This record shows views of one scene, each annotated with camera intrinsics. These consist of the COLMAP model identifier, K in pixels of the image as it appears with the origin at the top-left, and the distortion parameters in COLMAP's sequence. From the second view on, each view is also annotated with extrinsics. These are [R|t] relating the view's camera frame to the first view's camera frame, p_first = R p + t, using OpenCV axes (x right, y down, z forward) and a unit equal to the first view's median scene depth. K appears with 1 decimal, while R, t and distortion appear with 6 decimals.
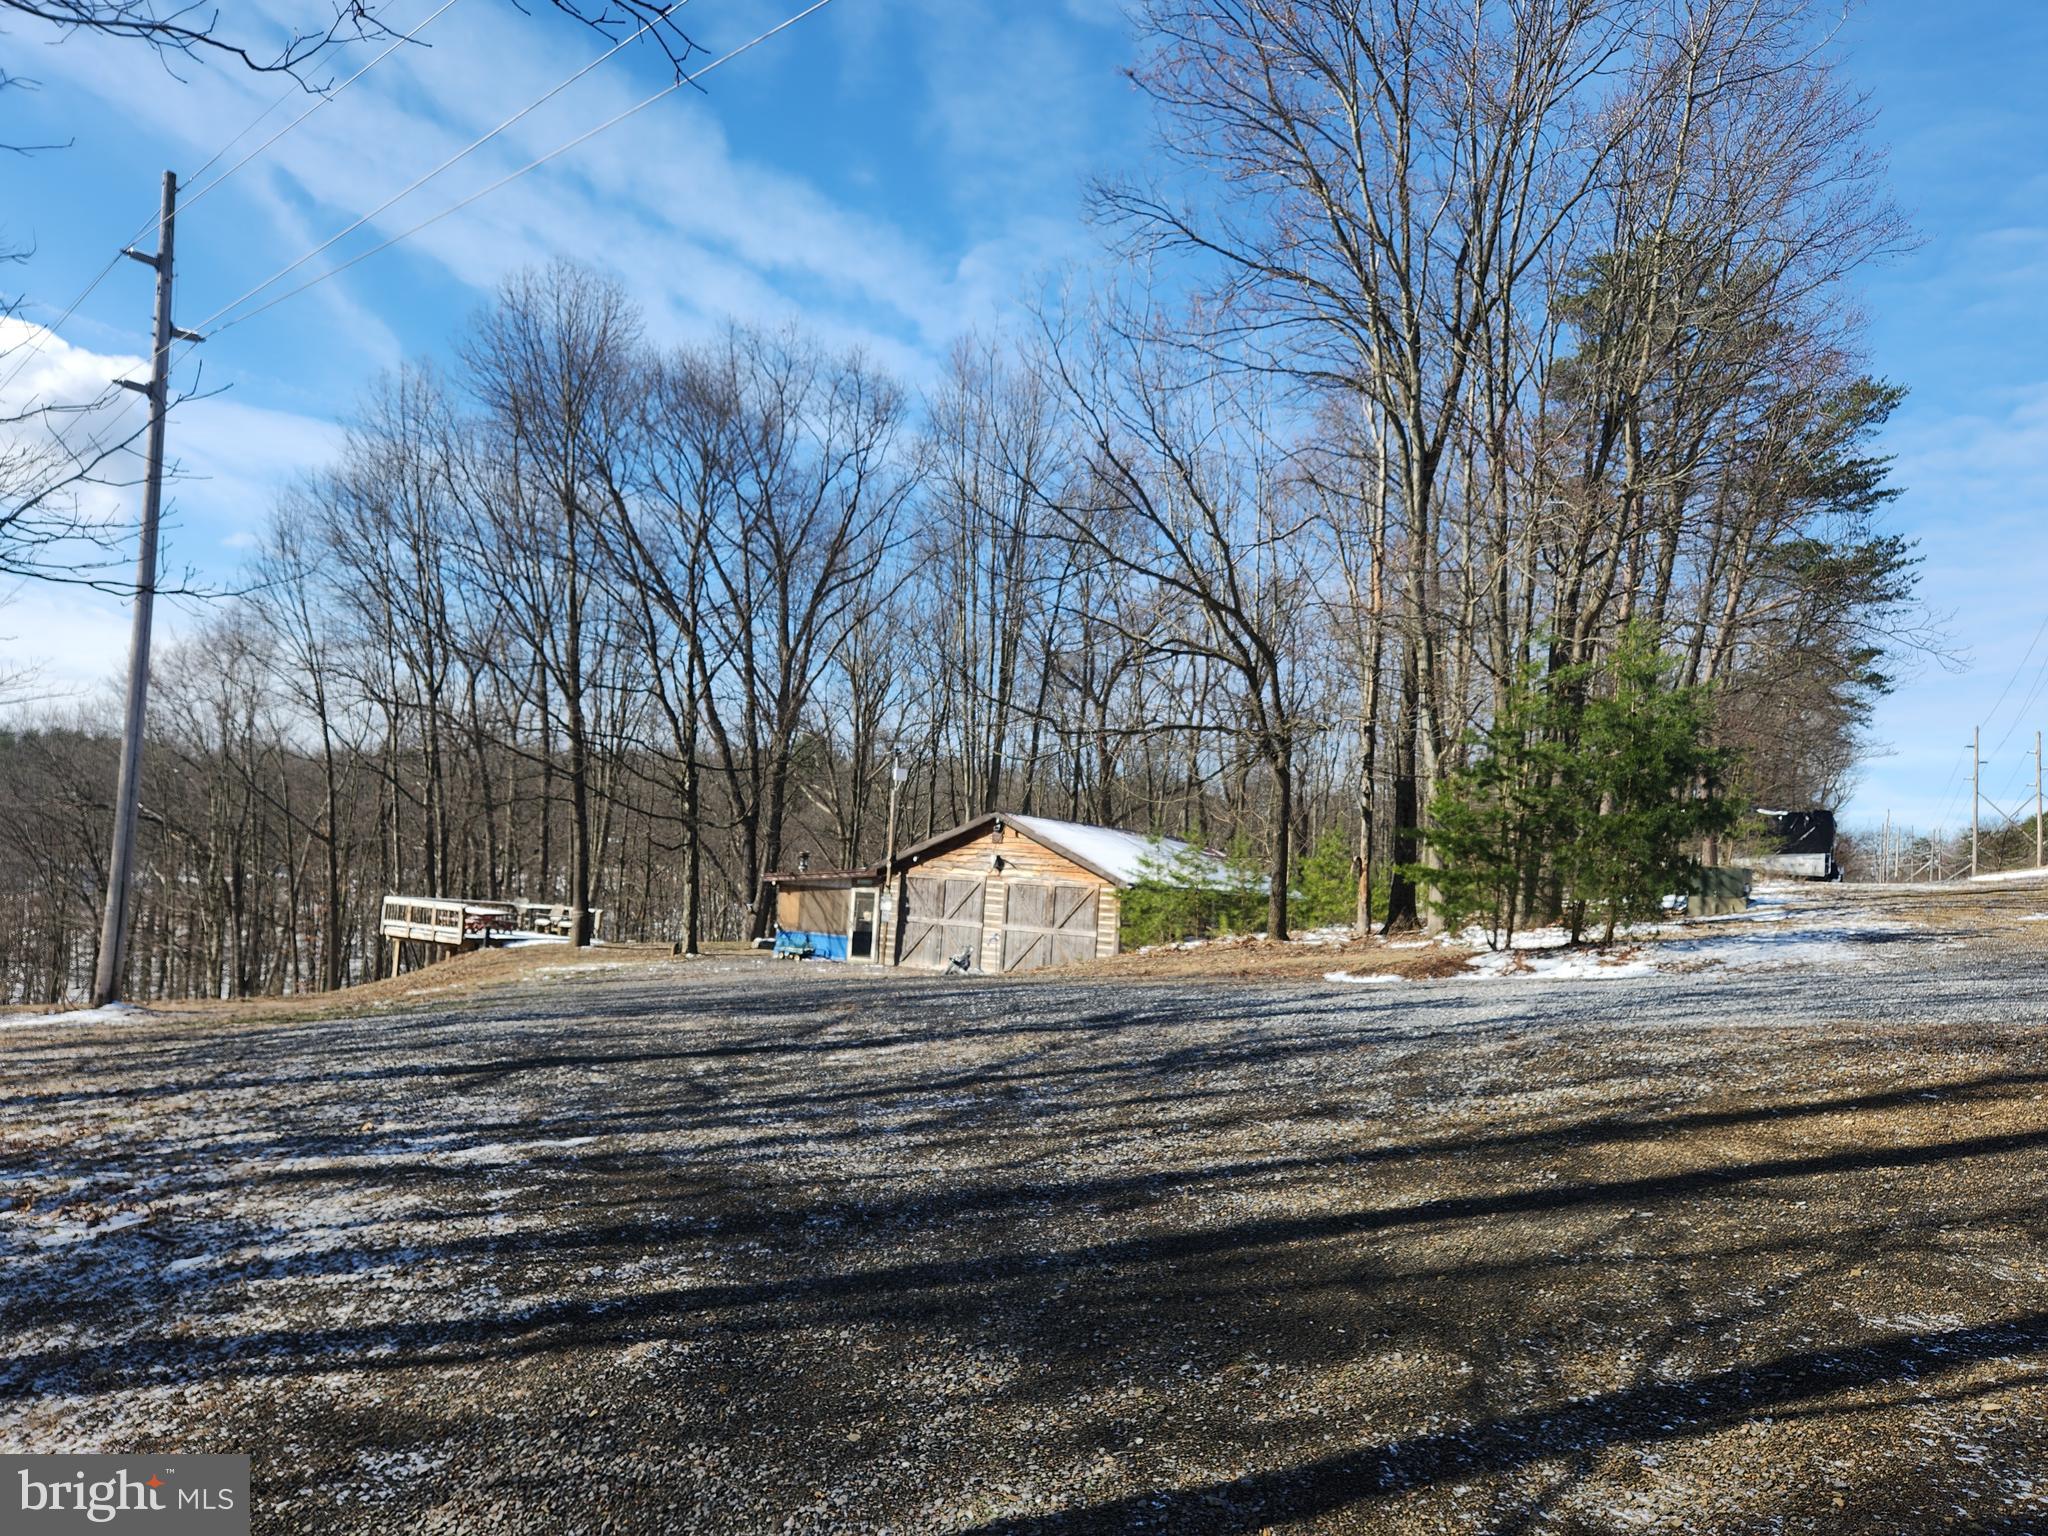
lens RADIAL K [[1400.3, 0, 1024.0], [0, 1400.3, 768.0], [0, 0, 1]] dist [-0.046400, 0.000751]
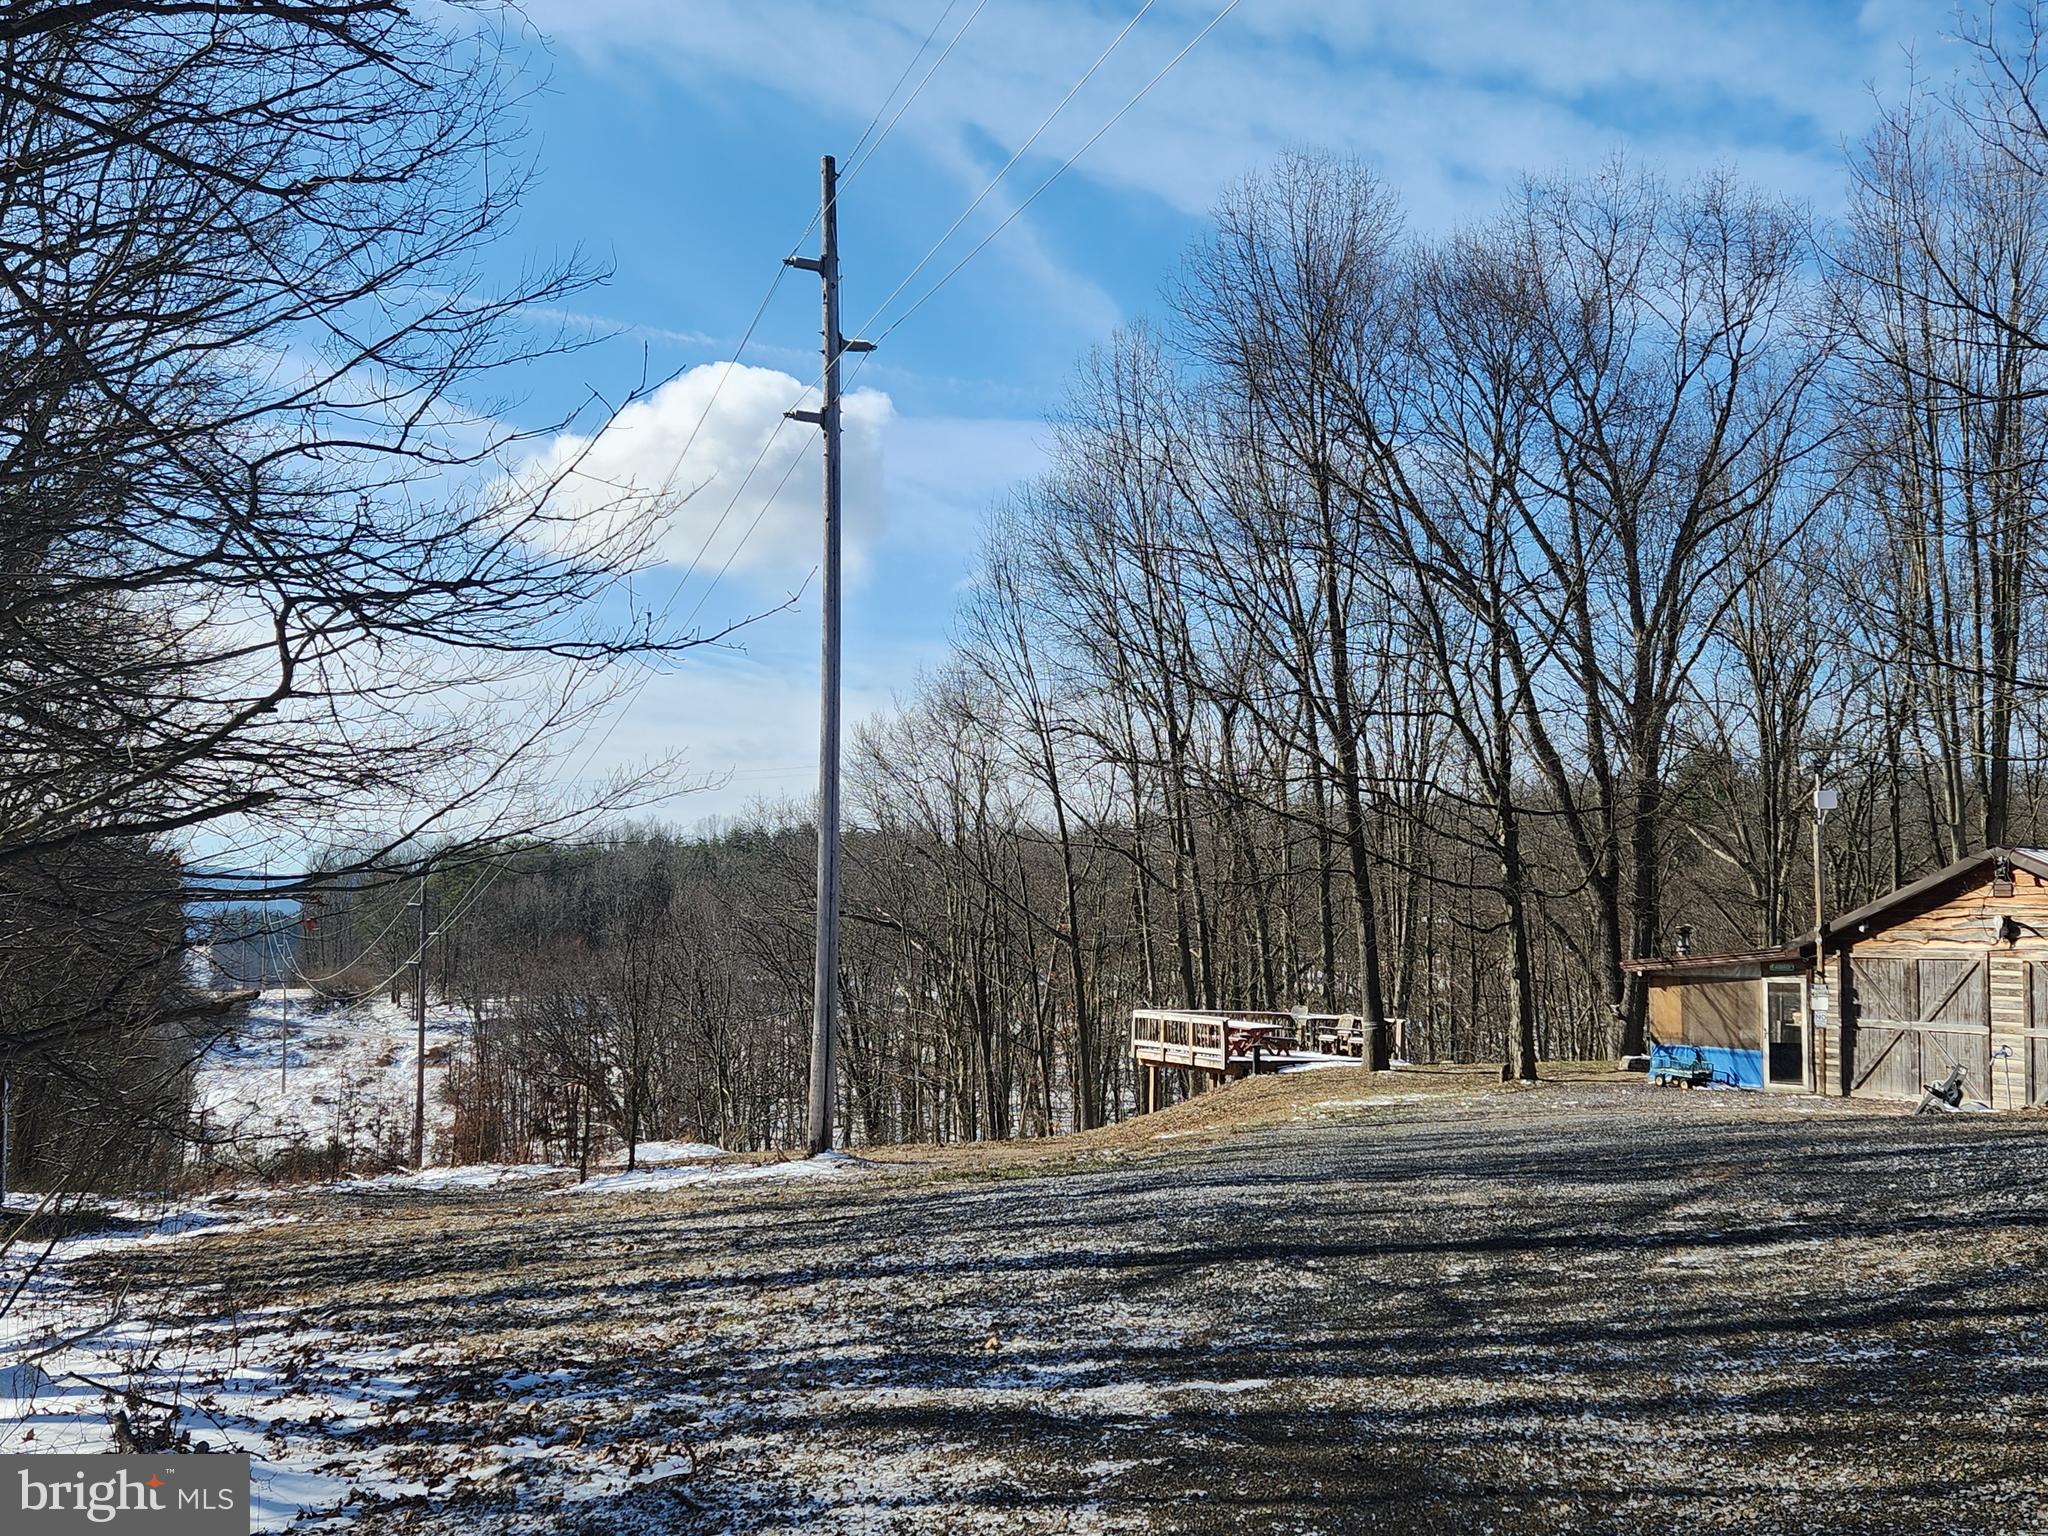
lens RADIAL K [[1900.6, 0, 1024.0], [0, 1900.6, 768.0], [0, 0, 1]] dist [0.076837, -0.125201]
pose [[0.871320, -0.090367, -0.482322, 0.019516], [0.078359, 0.995907, -0.045036, 0.000785], [0.484418, 0.001447, 0.874835, 0.040704]]
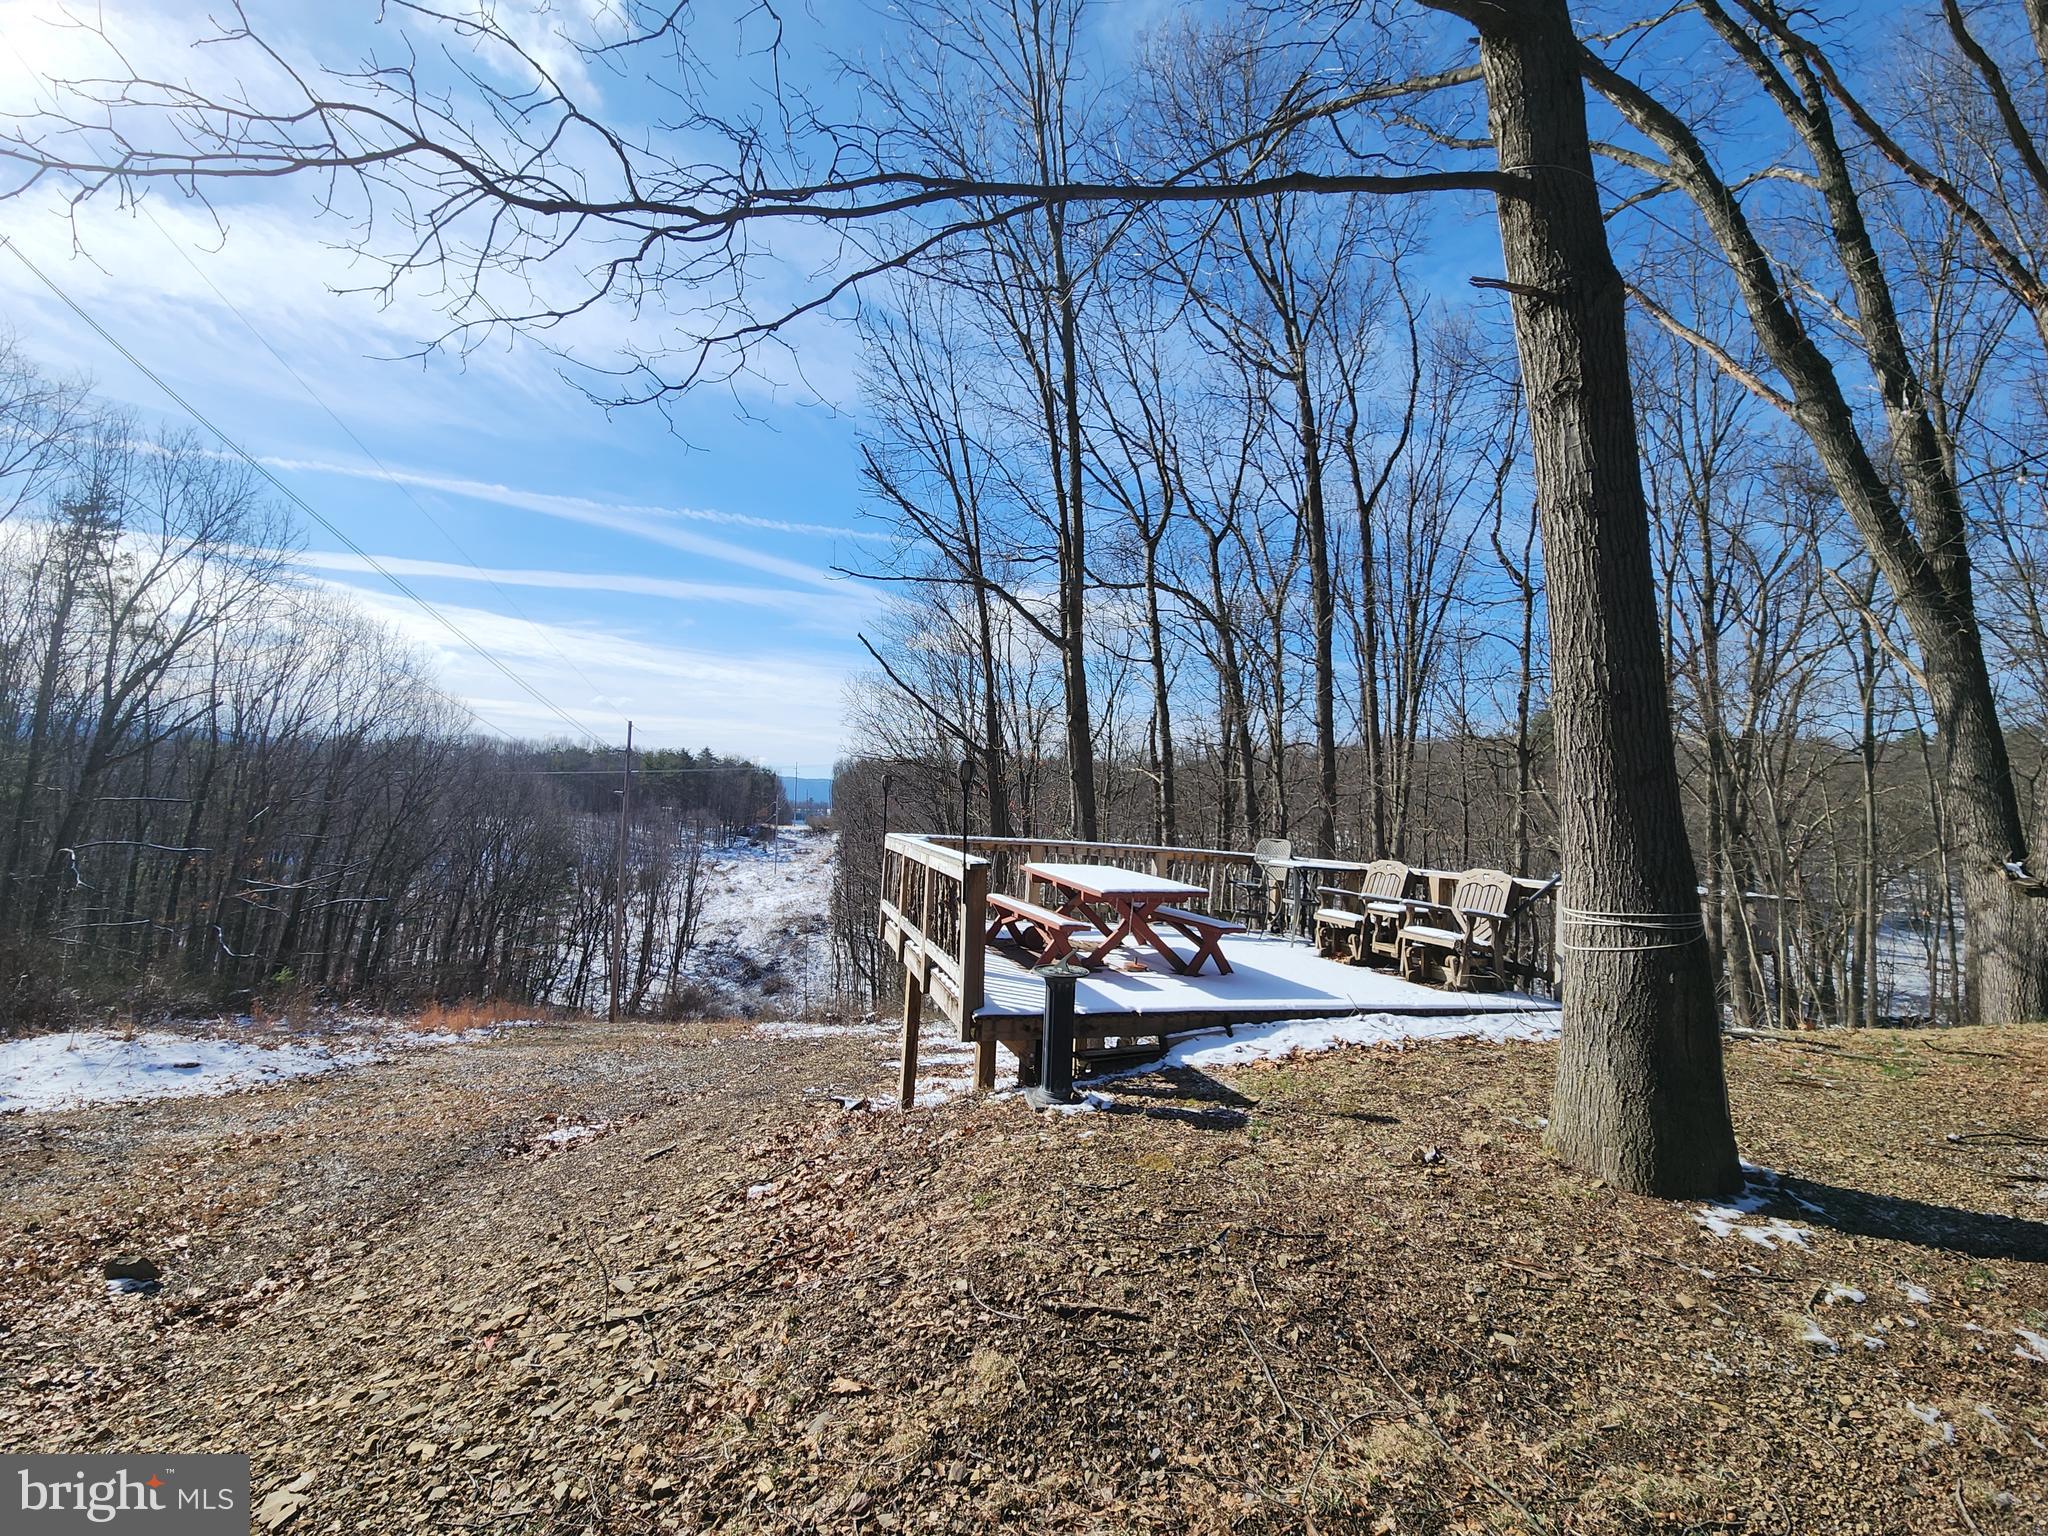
lens RADIAL K [[824.3, 0, 1024.0], [0, 824.3, 768.0], [0, 0, 1]] dist [0.000279, 0.000117]
pose [[0.777017, -0.057107, -0.626884, -0.346707], [0.051619, 0.998303, -0.026961, 0.096964], [0.627360, -0.011410, 0.778646, 0.996048]]
